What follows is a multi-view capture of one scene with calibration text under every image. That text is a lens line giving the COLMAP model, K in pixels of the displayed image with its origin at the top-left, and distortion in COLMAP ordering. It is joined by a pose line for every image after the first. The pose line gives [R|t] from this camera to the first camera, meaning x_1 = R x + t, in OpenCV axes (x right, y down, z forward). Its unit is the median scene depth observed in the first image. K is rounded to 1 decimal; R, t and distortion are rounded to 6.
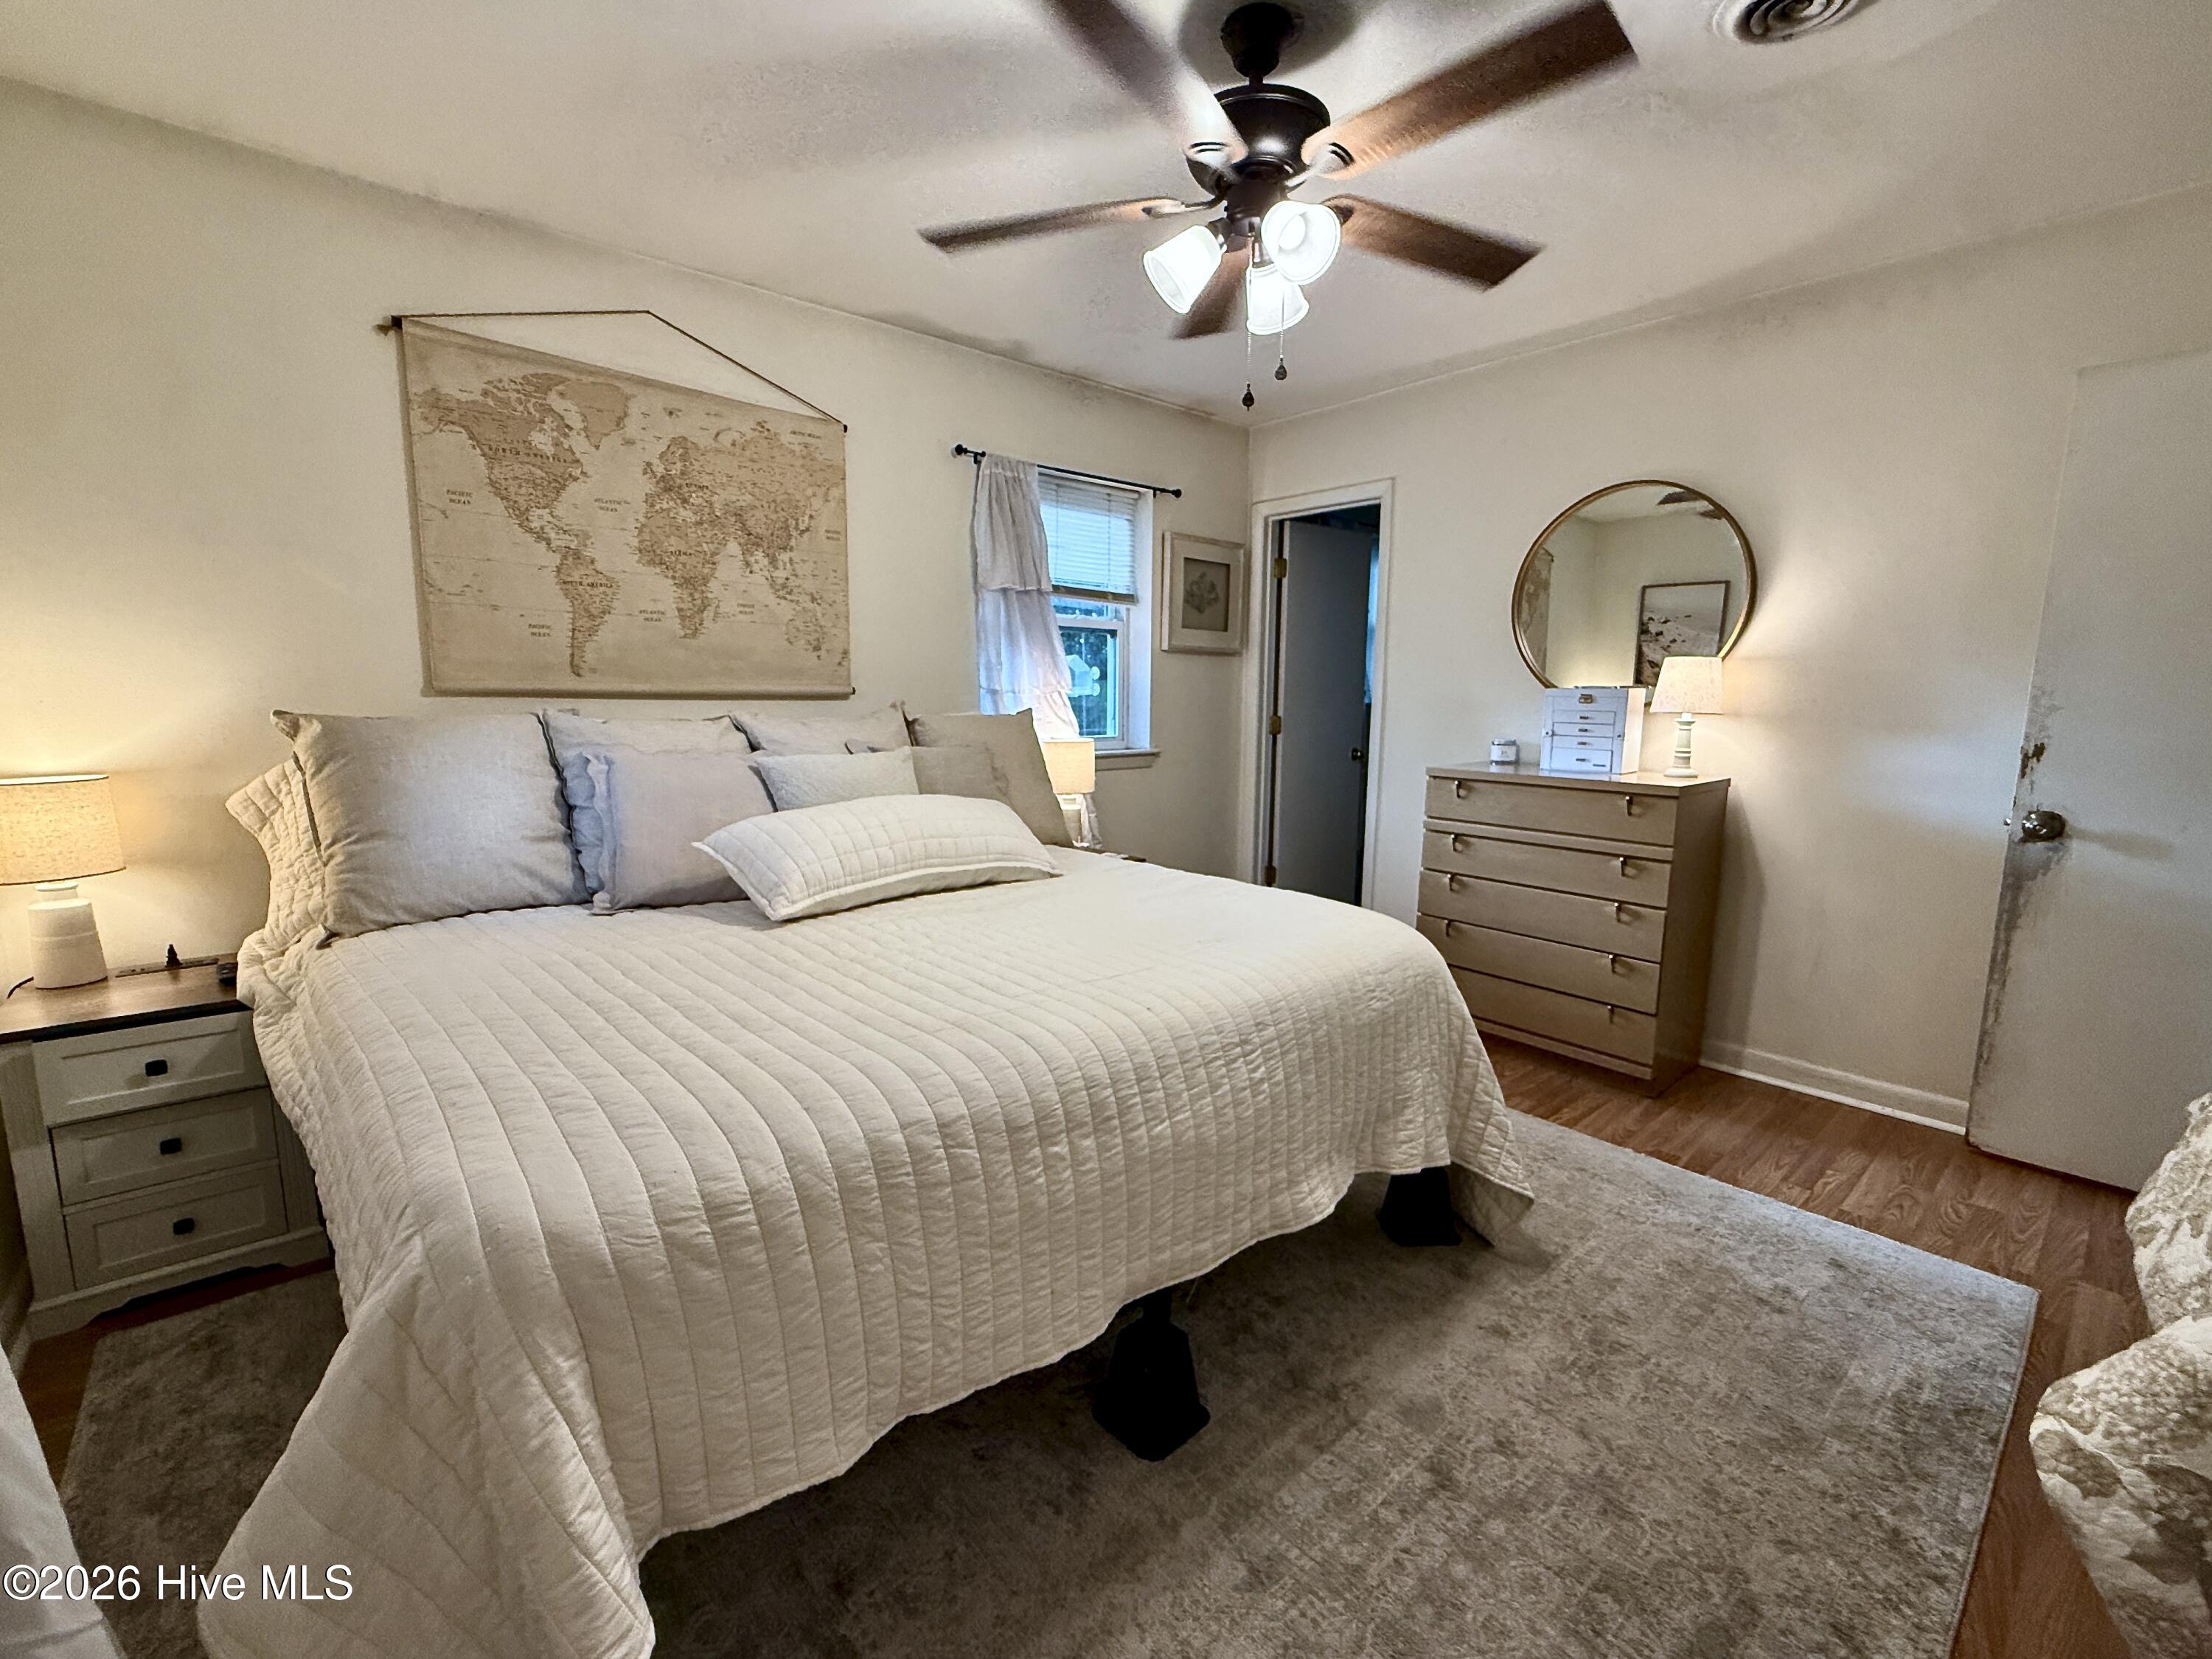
lens RADIAL K [[956.8, 0, 1105.7], [0, 956.8, 830.3], [0, 0, 1]] dist [-0.002507, -0.000075]
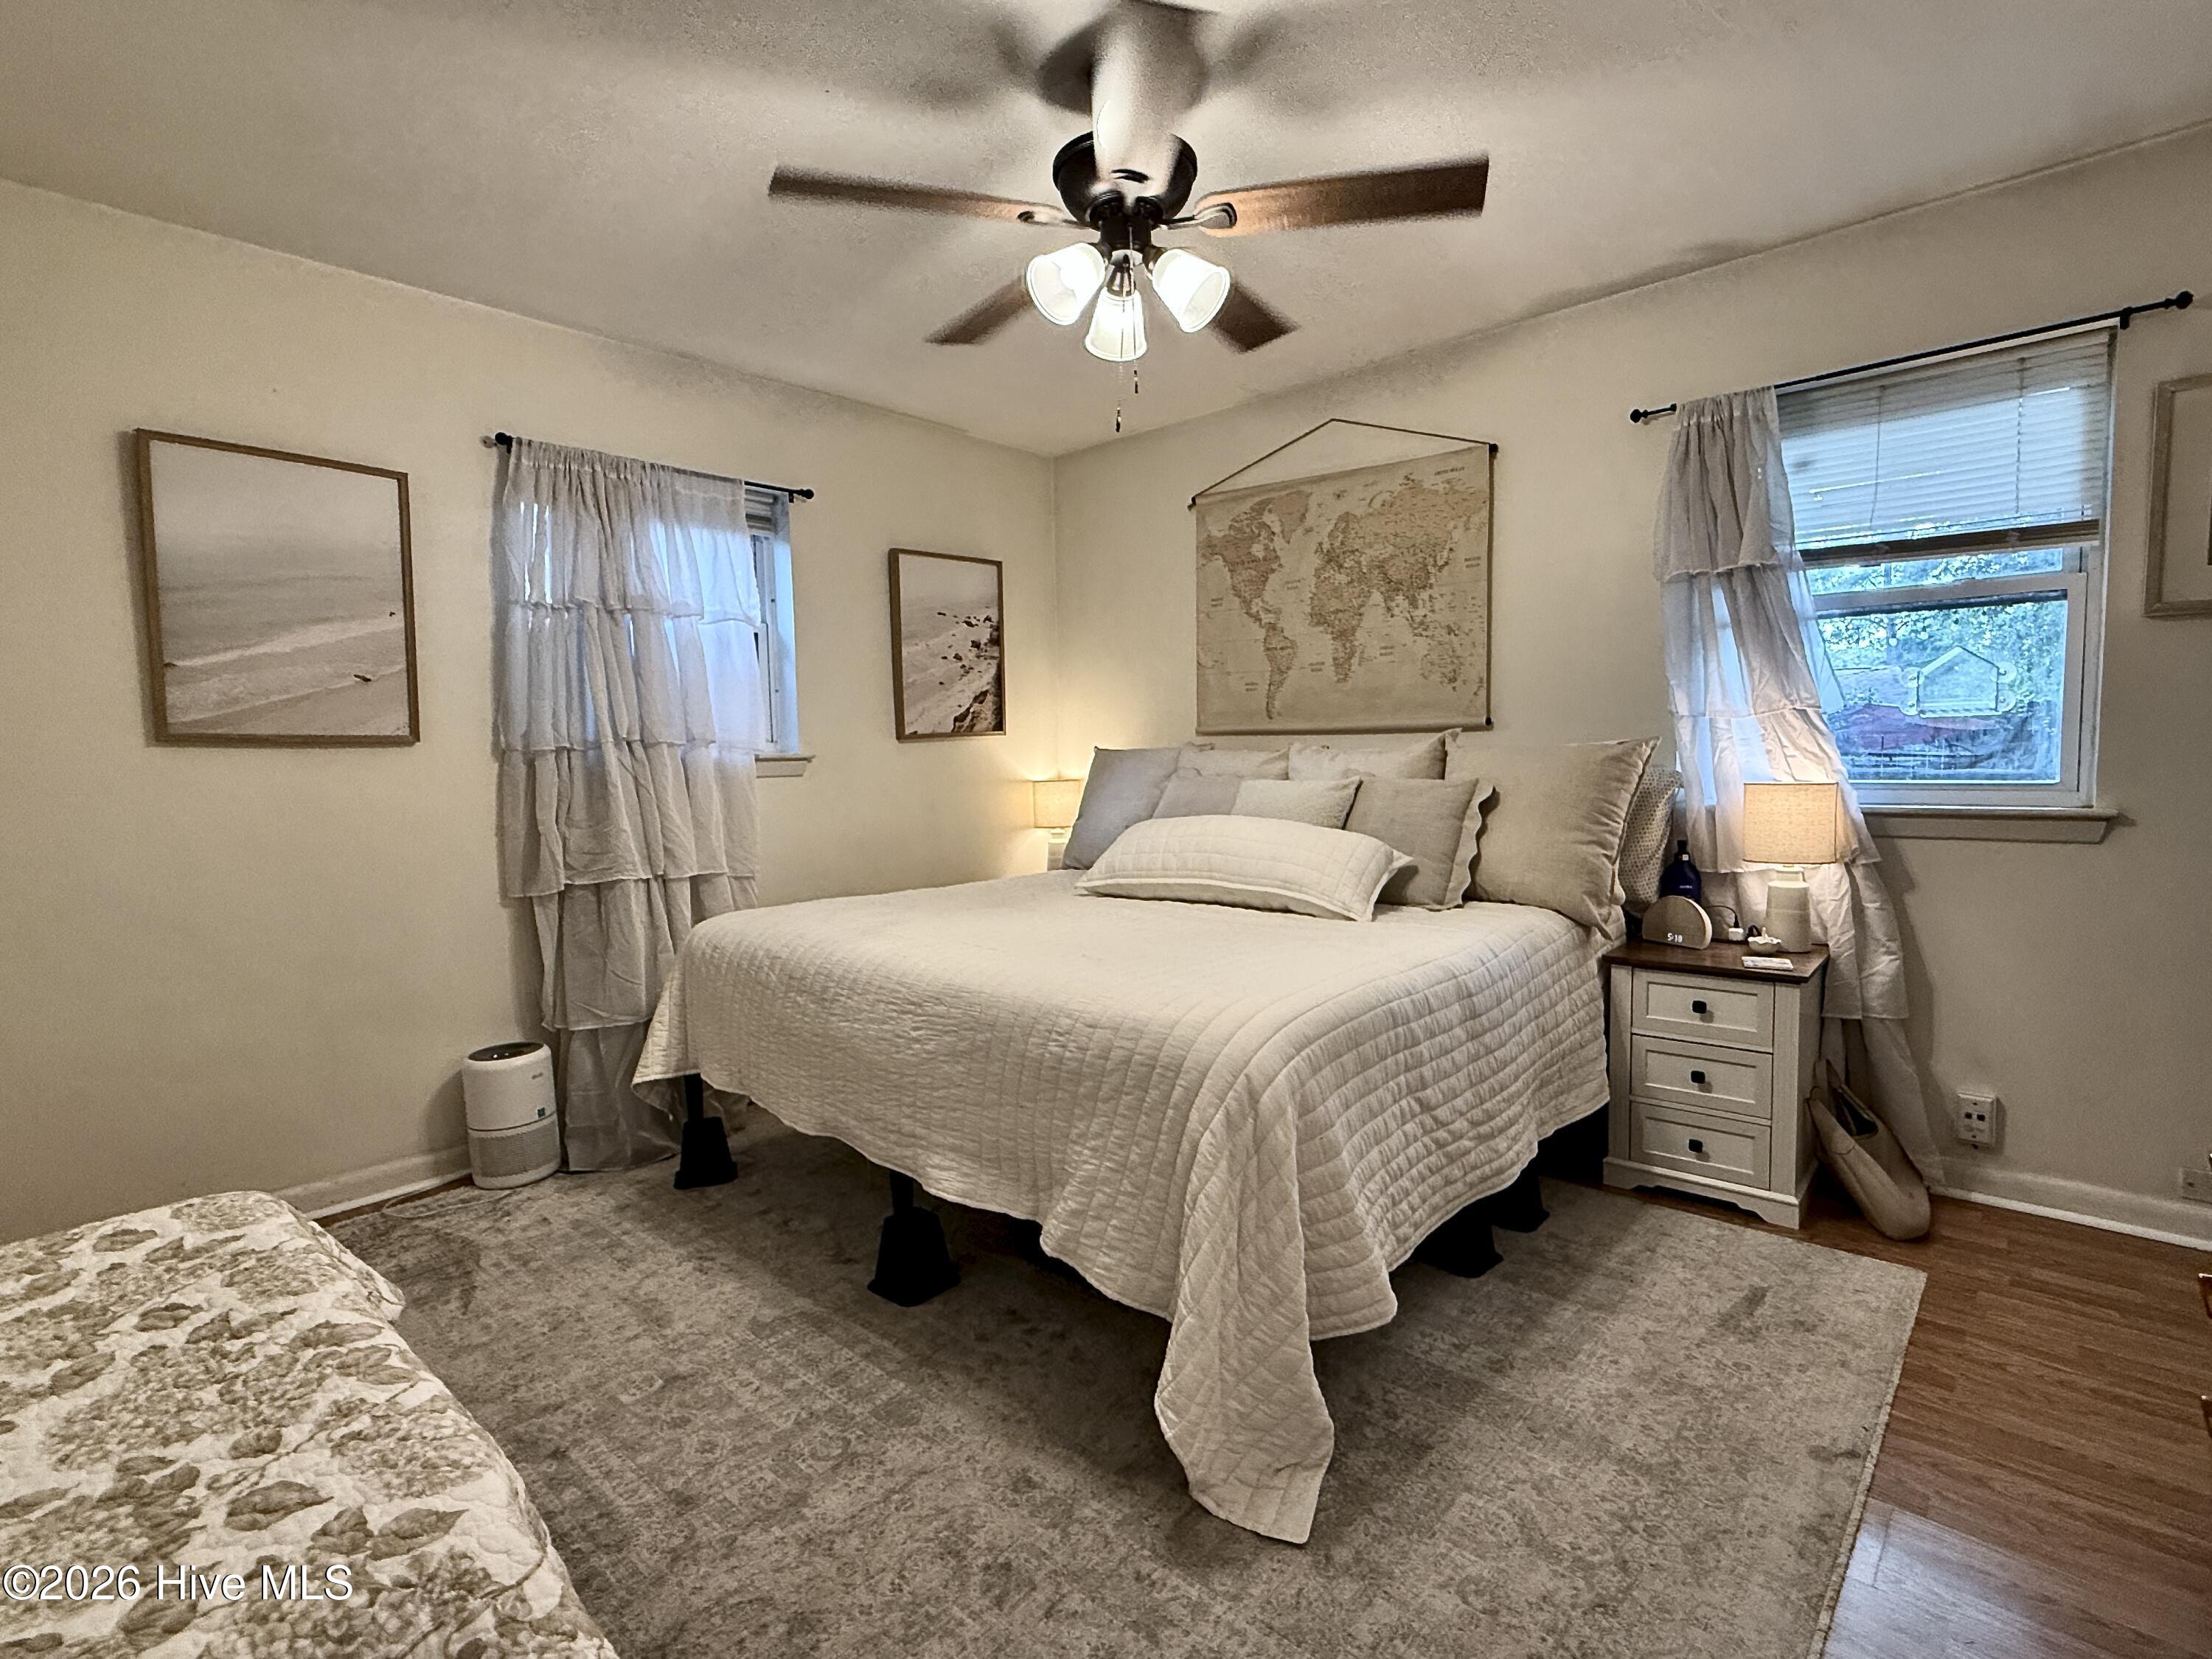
lens RADIAL K [[1079.1, 0, 1106.2], [0, 1079.1, 828.1], [0, 0, 1]] dist [-0.005078, -0.000716]
pose [[0.099861, 0.061891, -0.993075, 0.883978], [-0.122339, 0.991254, 0.049475, -0.056864], [0.987452, 0.116551, 0.106560, 0.620912]]
